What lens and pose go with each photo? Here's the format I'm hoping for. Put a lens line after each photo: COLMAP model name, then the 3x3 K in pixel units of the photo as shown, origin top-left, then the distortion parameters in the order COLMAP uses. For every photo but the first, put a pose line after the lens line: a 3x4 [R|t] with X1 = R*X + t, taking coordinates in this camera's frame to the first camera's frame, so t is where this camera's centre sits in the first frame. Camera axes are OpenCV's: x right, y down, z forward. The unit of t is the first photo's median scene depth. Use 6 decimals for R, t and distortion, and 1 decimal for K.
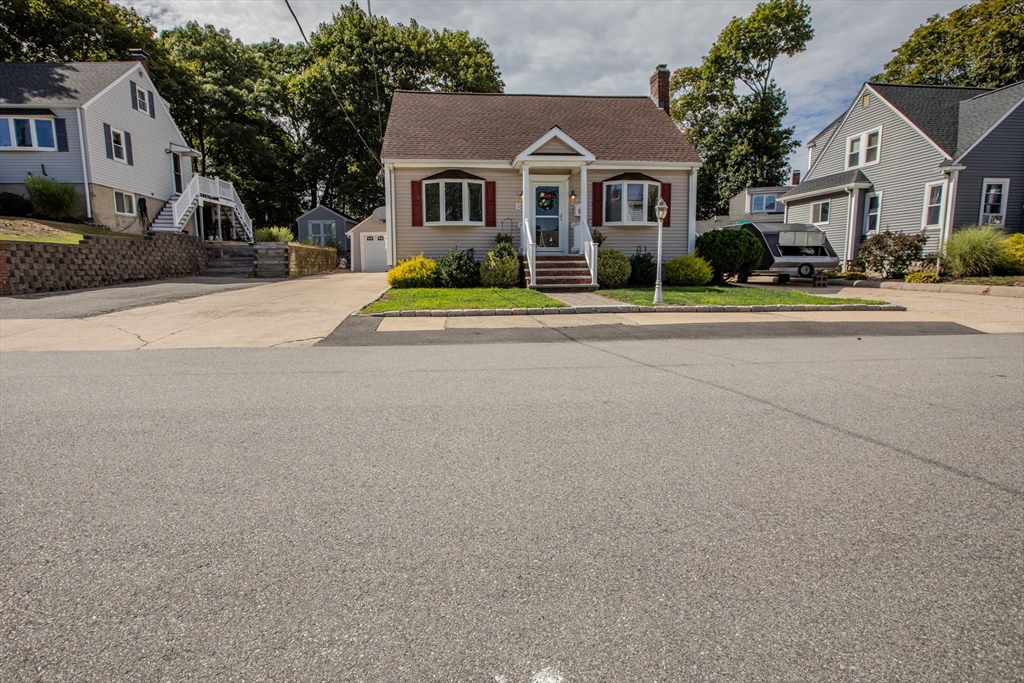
lens RADIAL K [[523.0, 0, 512.8], [0, 523.0, 336.9], [0, 0, 1]] dist [-0.059326, 0.030258]
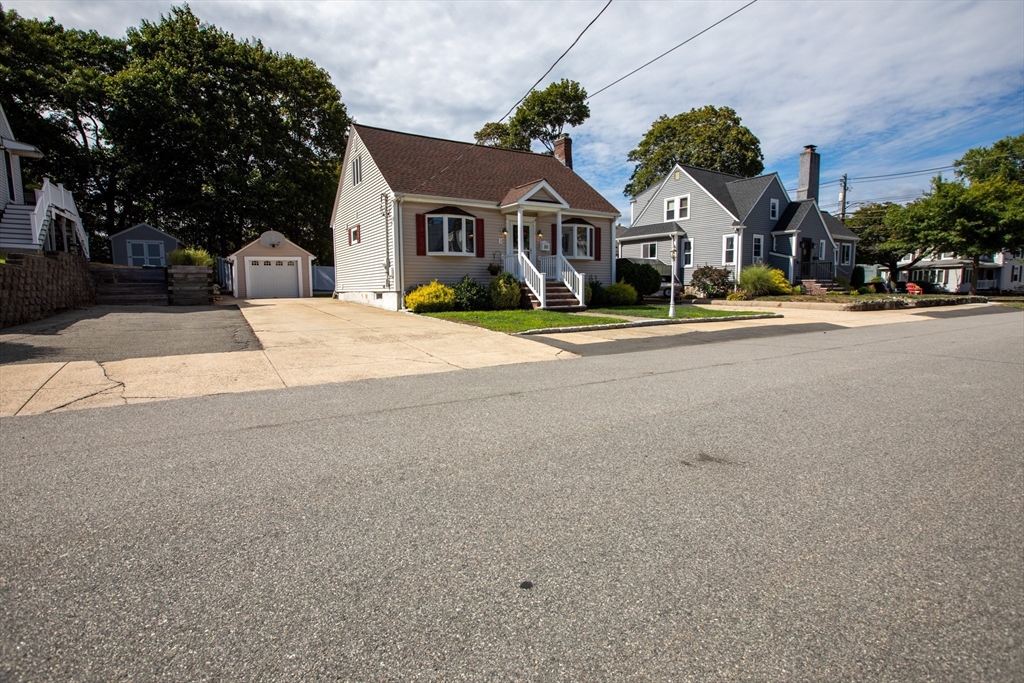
lens RADIAL K [[490.3, 0, 512.0], [0, 490.3, 341.5], [0, 0, 1]] dist [-0.060897, 0.028987]
pose [[0.890388, -0.050855, 0.452353, -0.366179], [0.064048, 0.997850, -0.013889, -0.004372], [-0.450674, 0.041339, 0.891731, 0.006128]]
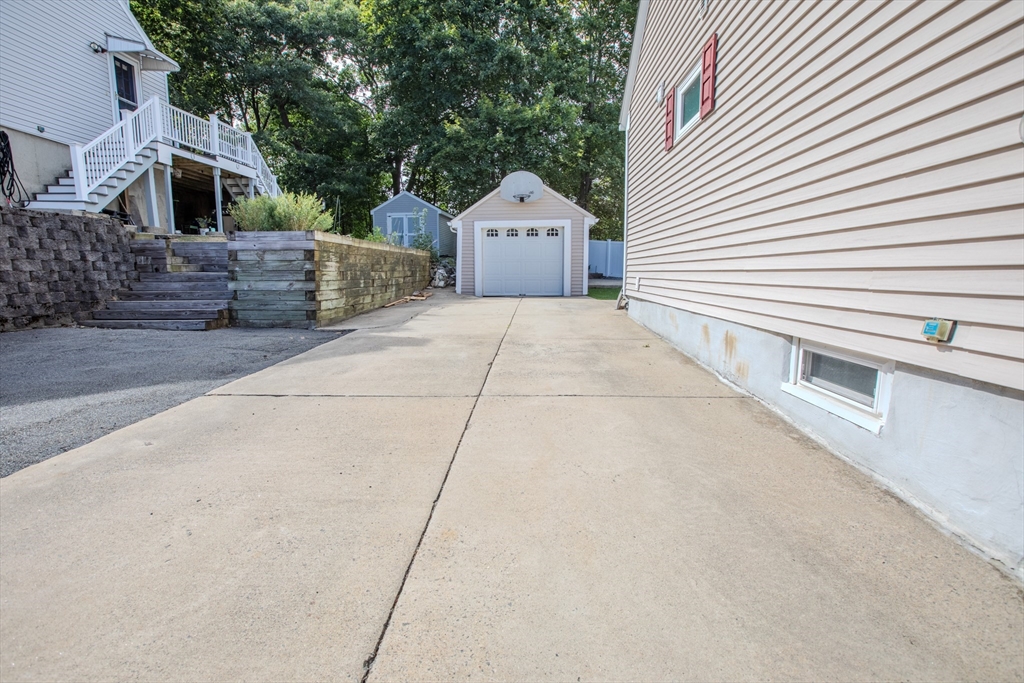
lens RADIAL K [[490.3, 0, 512.0], [0, 490.3, 341.5], [0, 0, 1]] dist [-0.060897, 0.028987]
pose [[0.990602, 0.022580, -0.134896, -0.257690], [-0.021438, 0.999721, 0.009911, -0.116186], [0.135082, -0.006926, 0.990810, 0.705091]]
